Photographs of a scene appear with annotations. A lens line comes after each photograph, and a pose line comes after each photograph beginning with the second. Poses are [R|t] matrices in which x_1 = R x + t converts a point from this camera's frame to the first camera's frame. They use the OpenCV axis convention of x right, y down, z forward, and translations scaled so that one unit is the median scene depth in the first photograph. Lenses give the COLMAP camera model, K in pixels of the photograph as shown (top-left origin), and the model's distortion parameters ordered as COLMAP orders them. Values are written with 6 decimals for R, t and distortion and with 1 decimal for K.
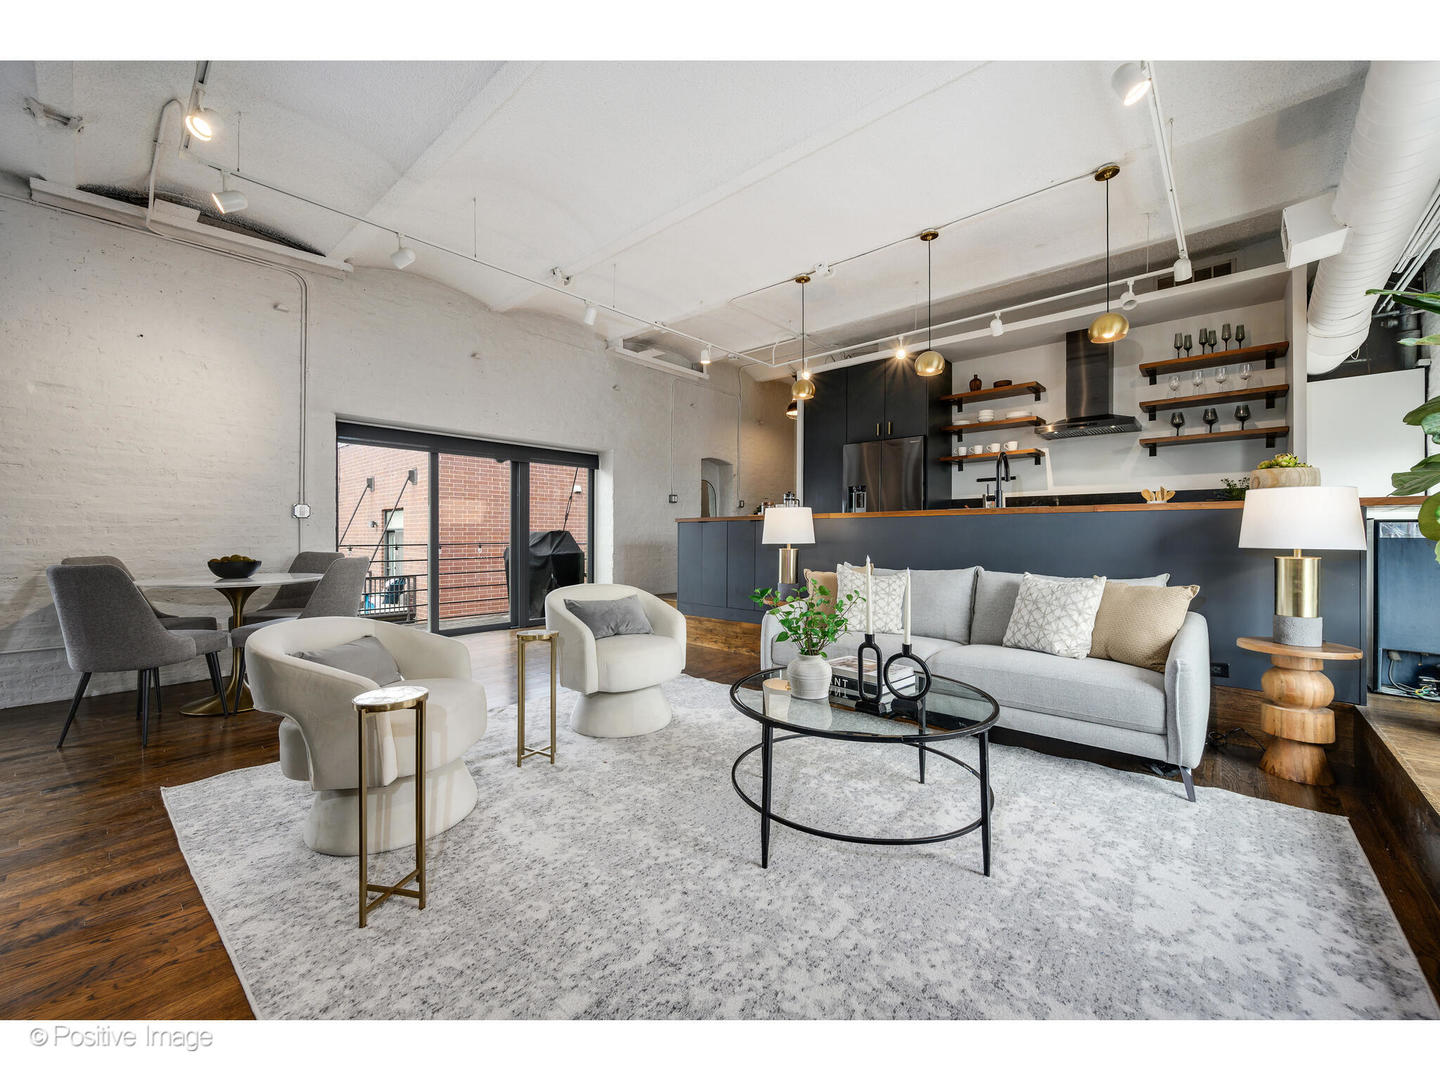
lens RADIAL K [[569.2, 0, 727.7], [0, 569.2, 539.6], [0, 0, 1]] dist [-0.001067, 0.000062]
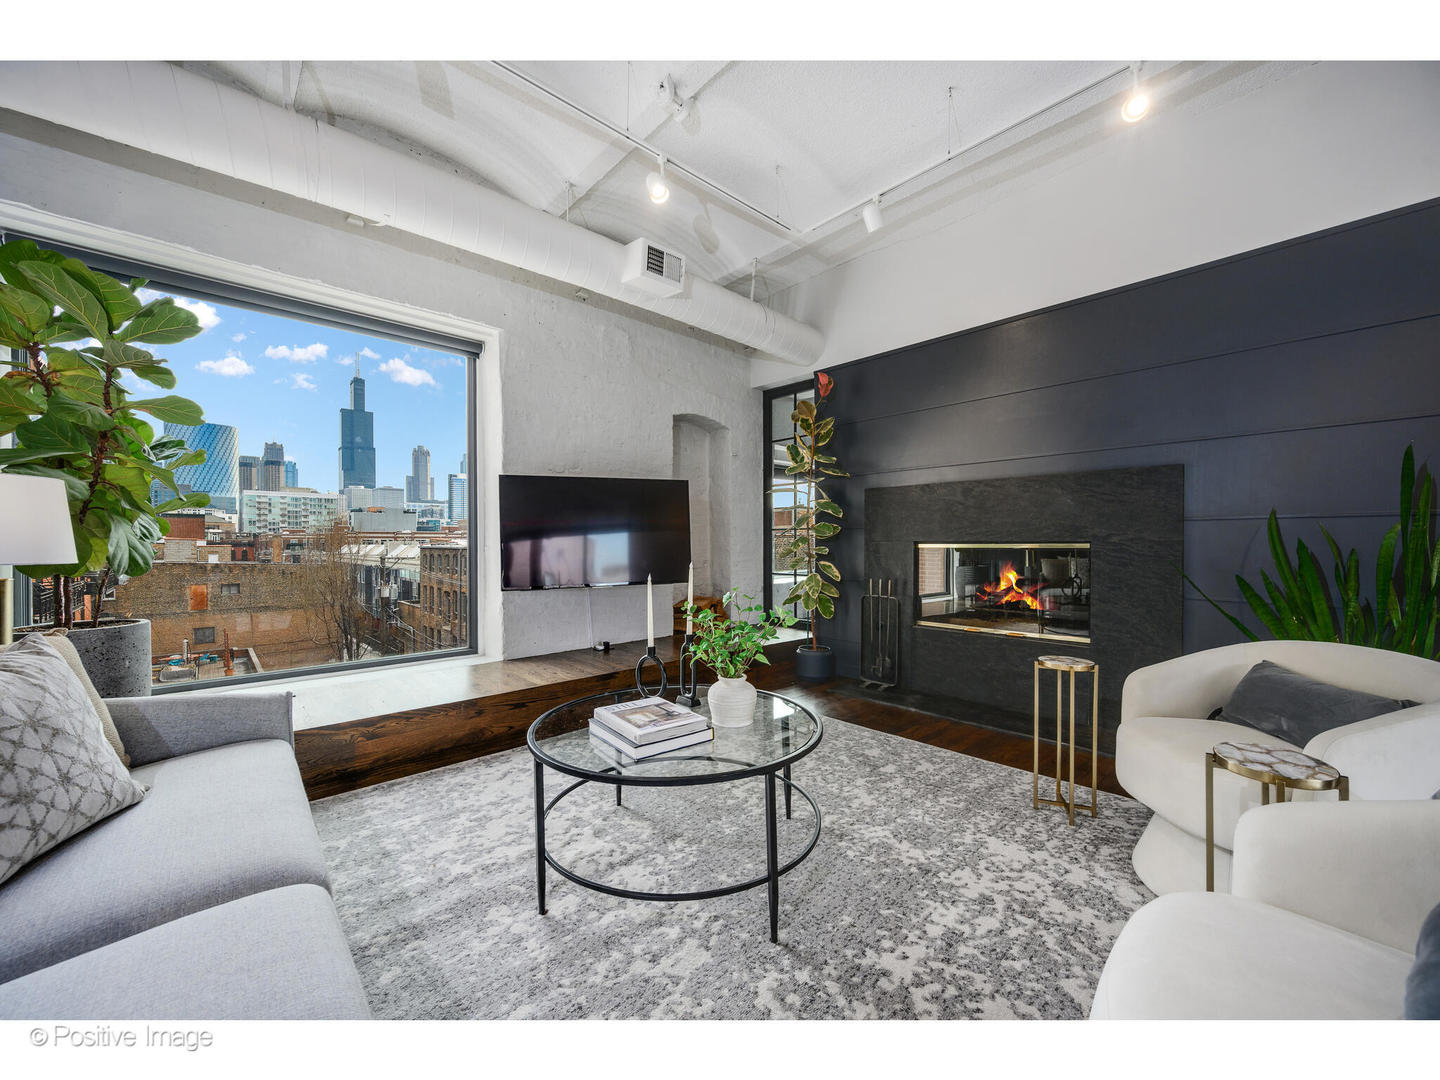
lens RADIAL K [[569.2, 0, 734.7], [0, 569.2, 539.9], [0, 0, 1]] dist [-0.001067, 0.000062]
pose [[-0.996356, 0.003080, 0.085238, 0.056579], [0.002886, 0.999993, -0.002405, -0.012720], [-0.085245, -0.002150, -0.996358, 1.699989]]
